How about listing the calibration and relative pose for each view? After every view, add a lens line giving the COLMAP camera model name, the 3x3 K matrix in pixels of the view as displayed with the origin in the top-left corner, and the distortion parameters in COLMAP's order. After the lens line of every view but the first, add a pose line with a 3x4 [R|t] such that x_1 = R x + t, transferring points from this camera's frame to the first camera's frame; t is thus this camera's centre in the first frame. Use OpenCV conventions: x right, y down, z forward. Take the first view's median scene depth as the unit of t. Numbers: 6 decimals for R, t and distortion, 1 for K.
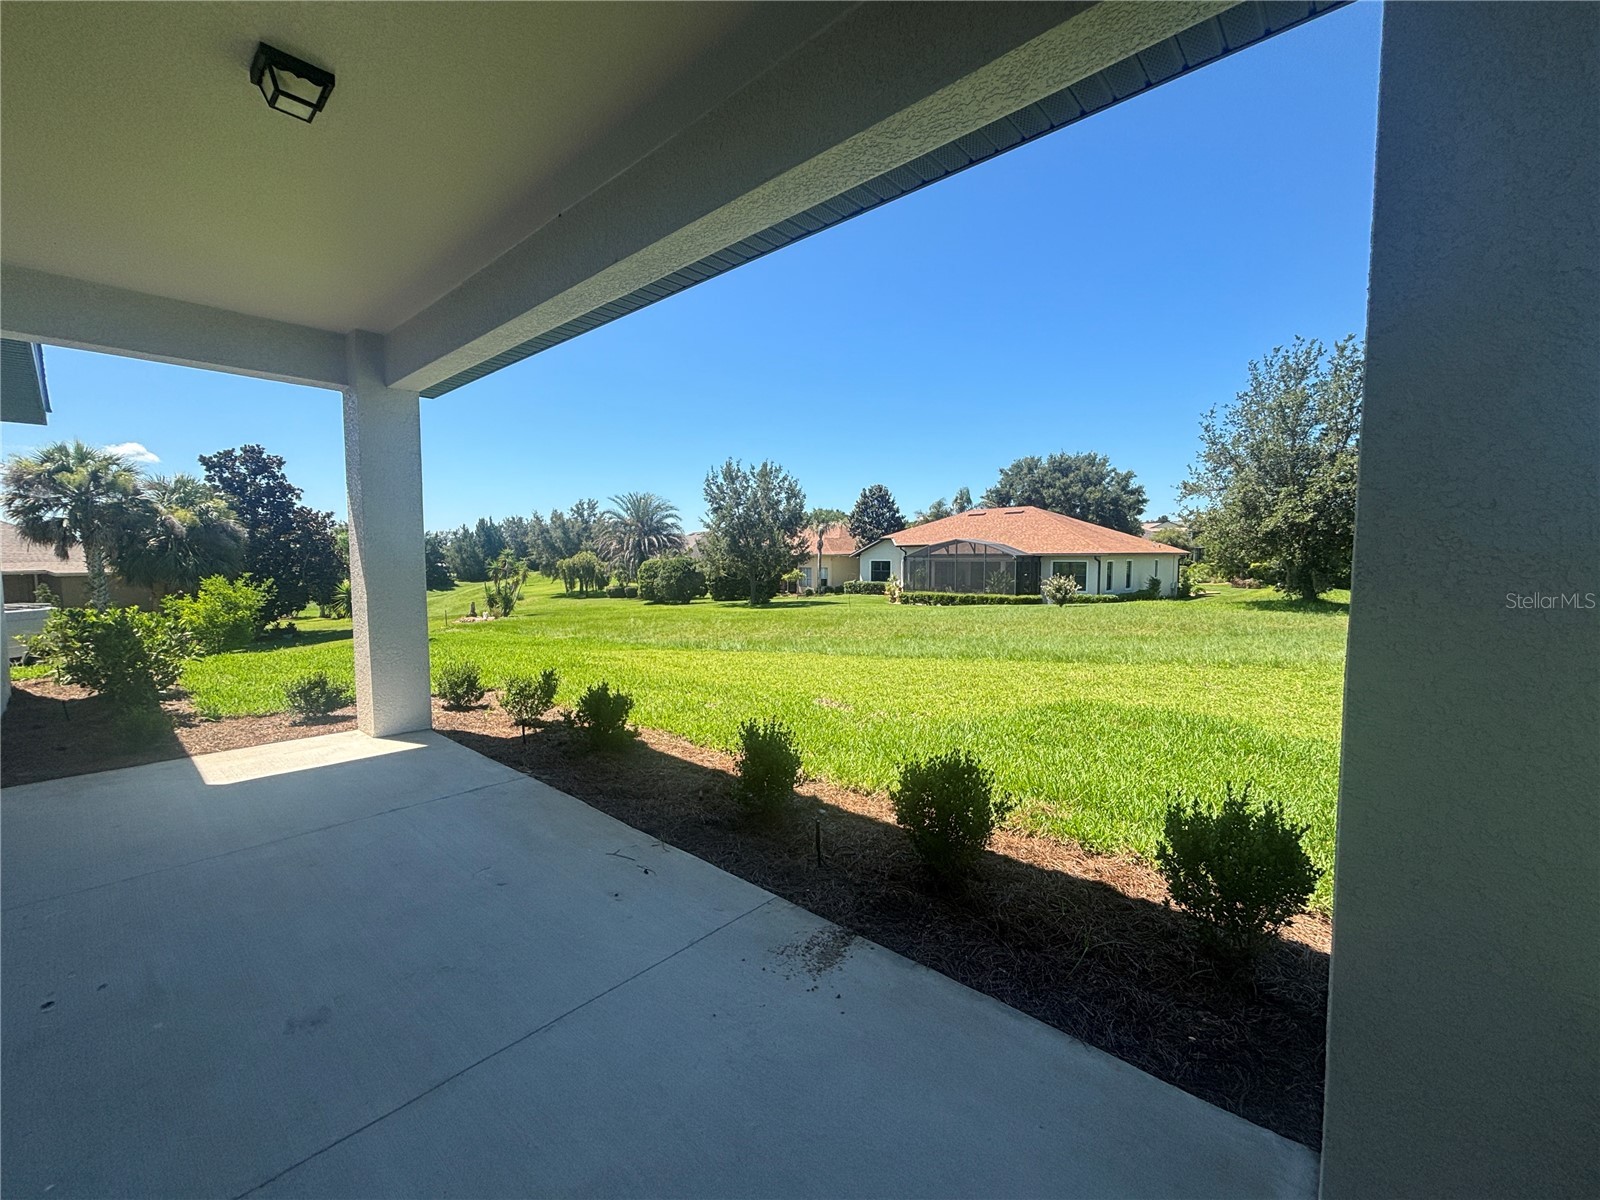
lens RADIAL K [[645.6, 0, 795.8], [0, 645.6, 598.7], [0, 0, 1]] dist [-0.000563, -0.000193]
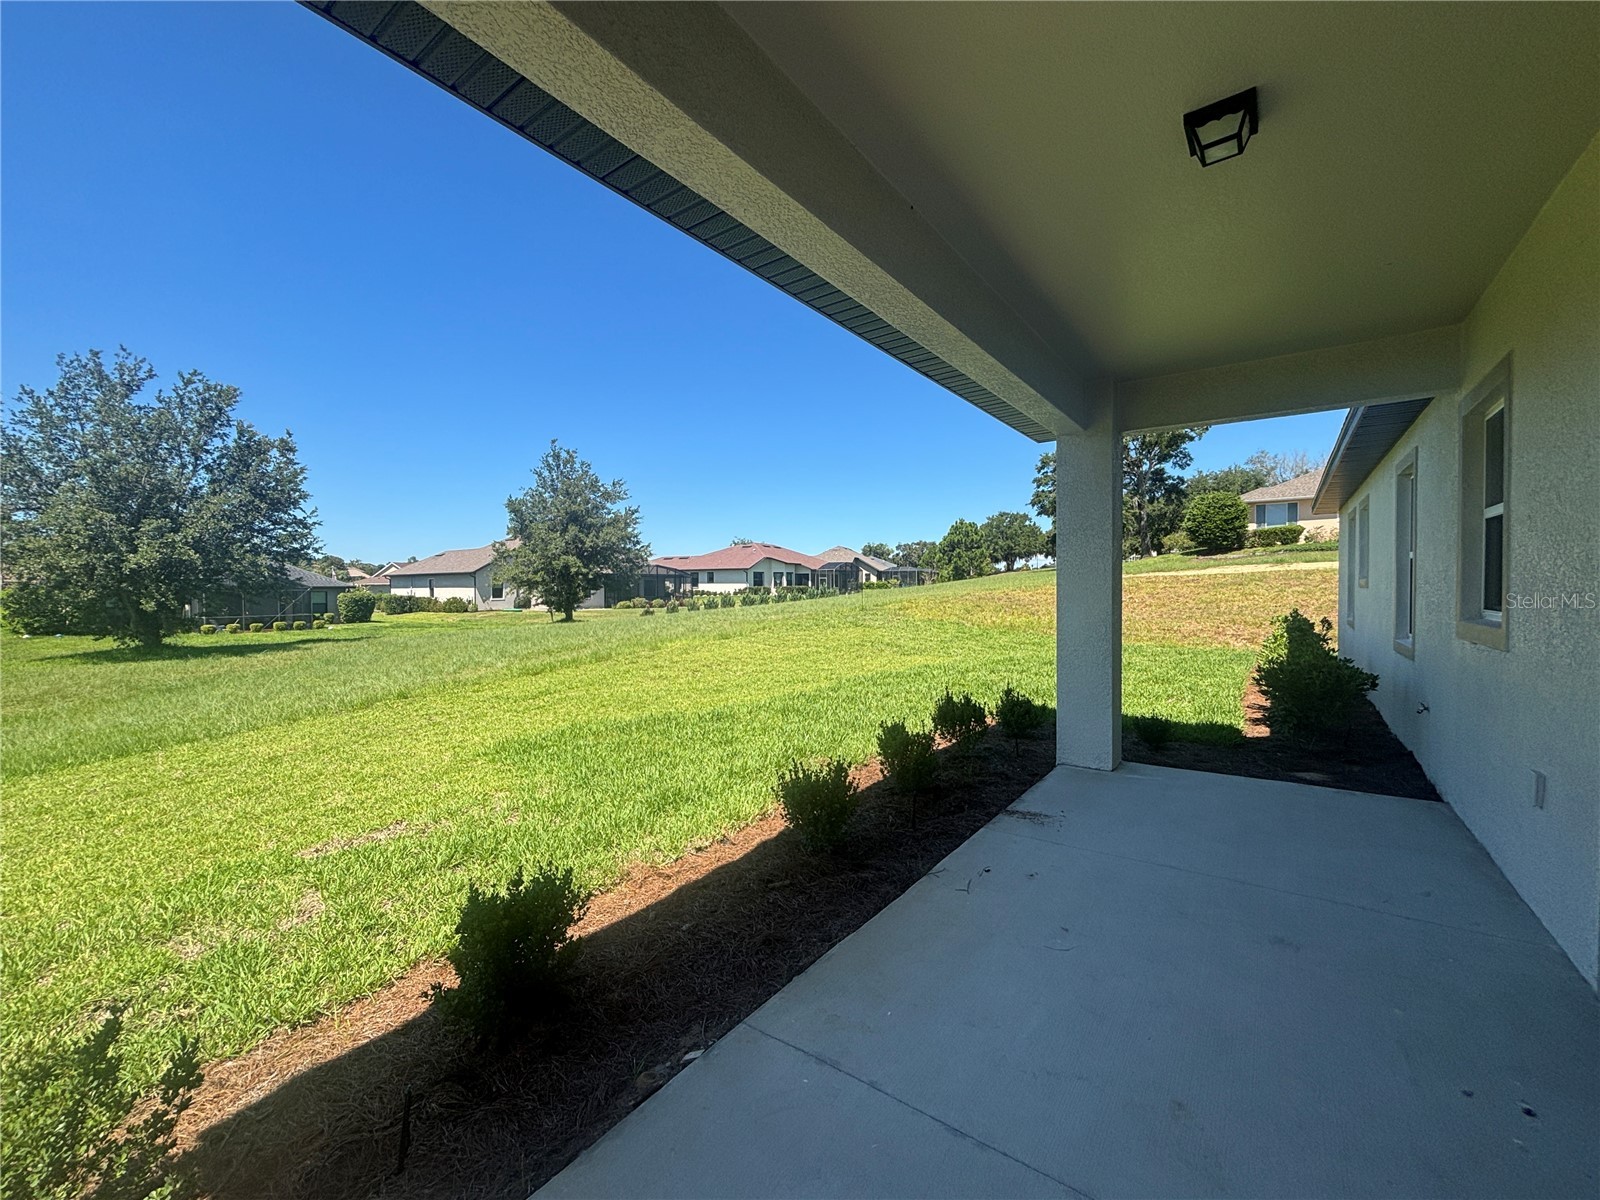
lens RADIAL K [[645.6, 0, 801.5], [0, 645.6, 592.6], [0, 0, 1]] dist [-0.000563, -0.000193]
pose [[-0.108332, -0.000283, 0.994115, -0.797416], [0.070349, 0.997491, 0.007950, -0.066012], [-0.991622, 0.070796, -0.108041, 0.838770]]
